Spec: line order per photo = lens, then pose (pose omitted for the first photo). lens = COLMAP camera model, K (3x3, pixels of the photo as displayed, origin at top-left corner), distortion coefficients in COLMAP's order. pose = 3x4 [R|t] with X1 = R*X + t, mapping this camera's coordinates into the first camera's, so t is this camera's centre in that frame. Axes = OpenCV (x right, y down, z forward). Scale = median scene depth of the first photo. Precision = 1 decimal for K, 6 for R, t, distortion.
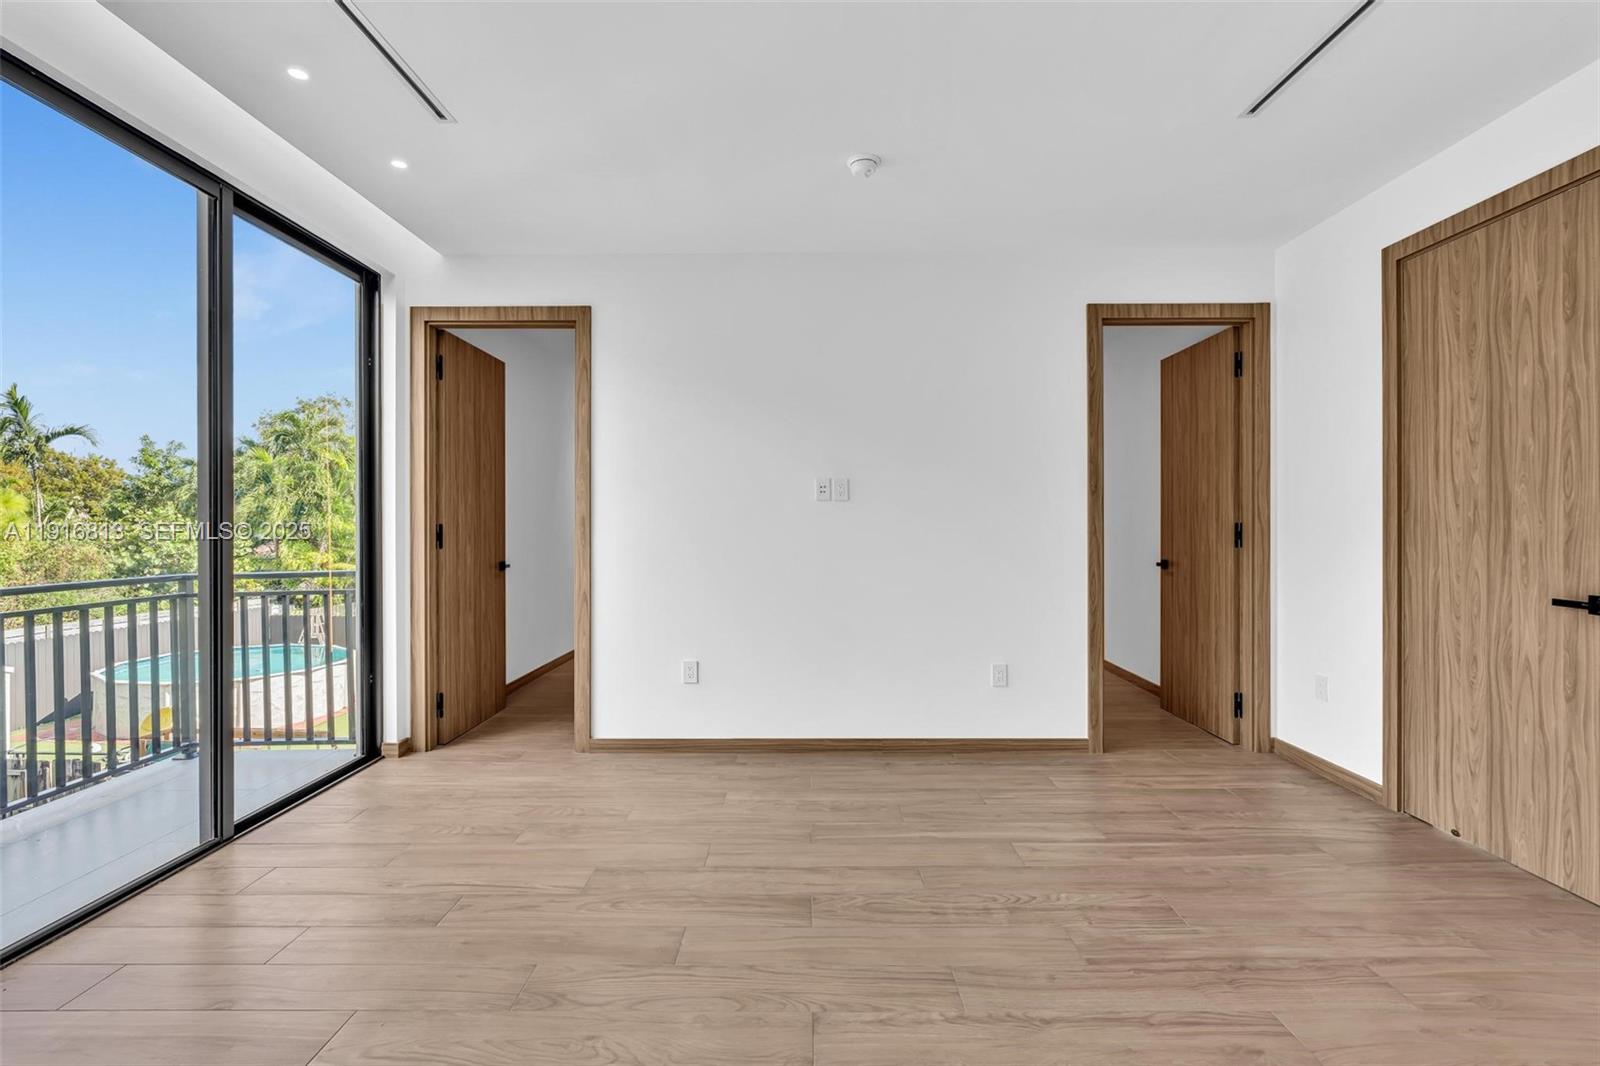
lens RADIAL K [[707.1, 0, 808.0], [0, 707.1, 528.1], [0, 0, 1]] dist [-0.008104, 0.000011]
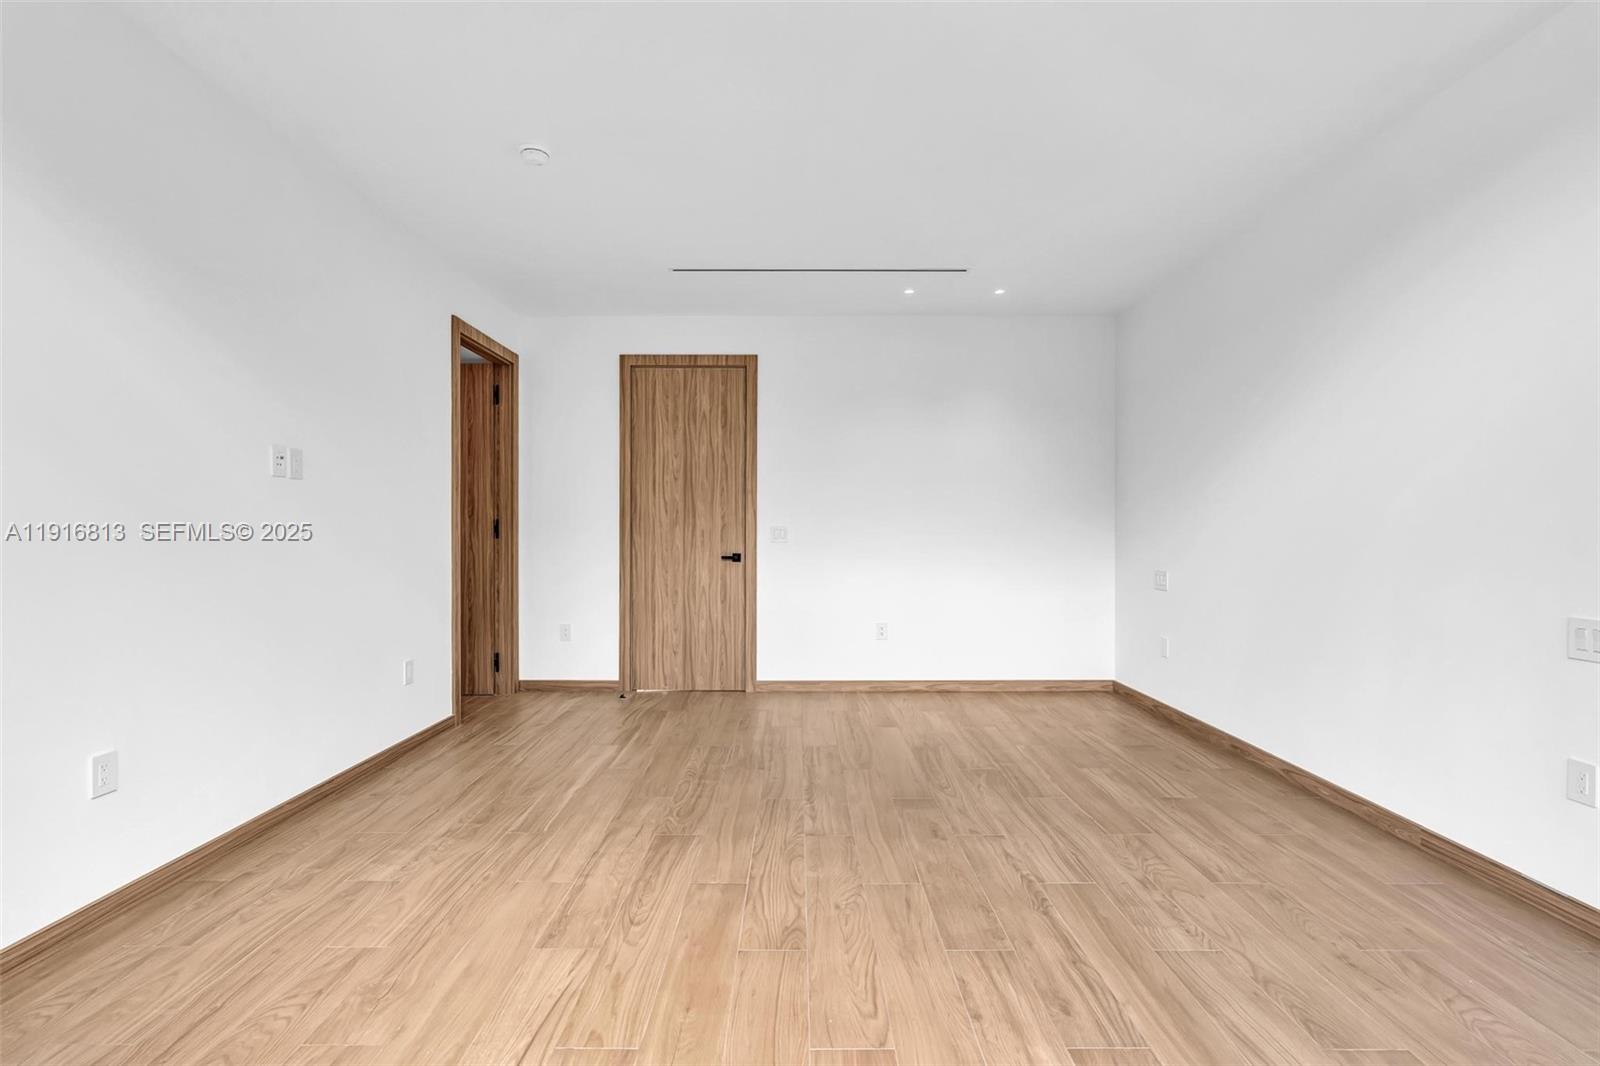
lens RADIAL K [[707.1, 0, 808.0], [0, 707.1, 528.1], [0, 0, 1]] dist [-0.008104, 0.000011]
pose [[0.004878, 0.007722, 0.999958, -0.970261], [-0.000073, 0.999970, -0.007722, 0.027701], [-0.999988, -0.000036, 0.004878, 0.635595]]
